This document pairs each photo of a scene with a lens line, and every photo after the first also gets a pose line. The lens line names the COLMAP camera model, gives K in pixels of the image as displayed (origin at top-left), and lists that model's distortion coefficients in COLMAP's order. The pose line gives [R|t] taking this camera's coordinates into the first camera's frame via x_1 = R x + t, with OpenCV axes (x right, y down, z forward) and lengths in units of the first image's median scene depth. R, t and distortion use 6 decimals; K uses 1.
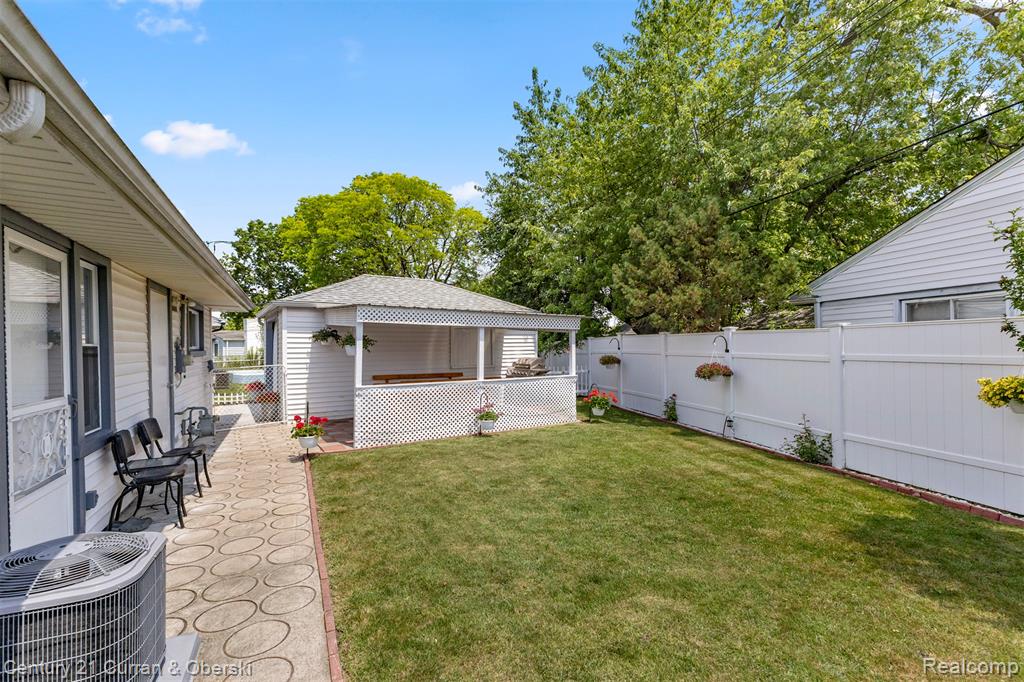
lens RADIAL K [[452.3, 0, 521.9], [0, 452.3, 349.4], [0, 0, 1]] dist [0.008025, -0.003097]
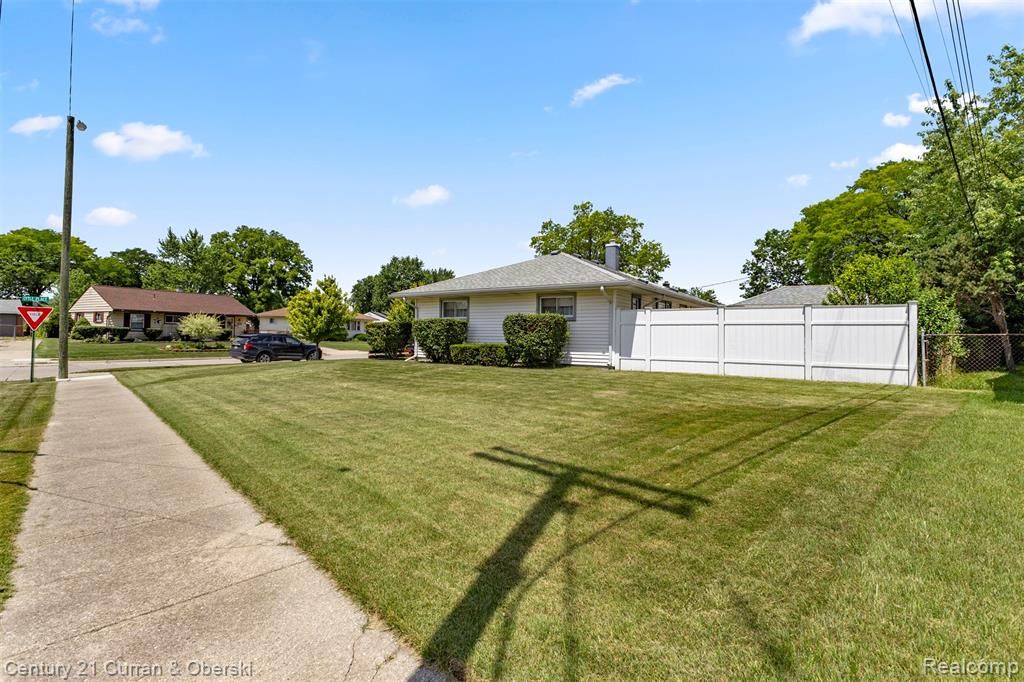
lens RADIAL K [[496.1, 0, 507.9], [0, 496.1, 330.8], [0, 0, 1]] dist [0.002698, -0.000018]
pose [[0.484699, 0.003136, -0.874676, 1.159878], [-0.020372, 0.999763, -0.007705, 0.068392], [0.874444, 0.021553, 0.484648, -1.288882]]
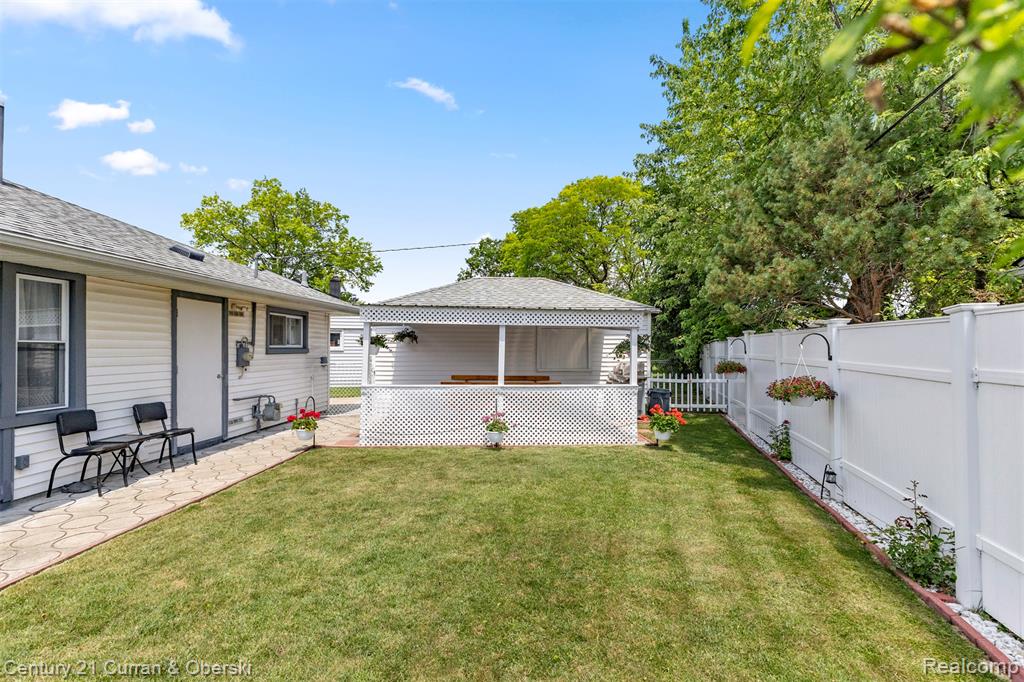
lens RADIAL K [[452.3, 0, 518.1], [0, 452.3, 343.1], [0, 0, 1]] dist [0.008025, -0.003097]
pose [[0.862336, 0.003155, -0.506327, 0.344215], [-0.012588, 0.999805, -0.015208, -0.001157], [0.506181, 0.019488, 0.862207, 0.223327]]
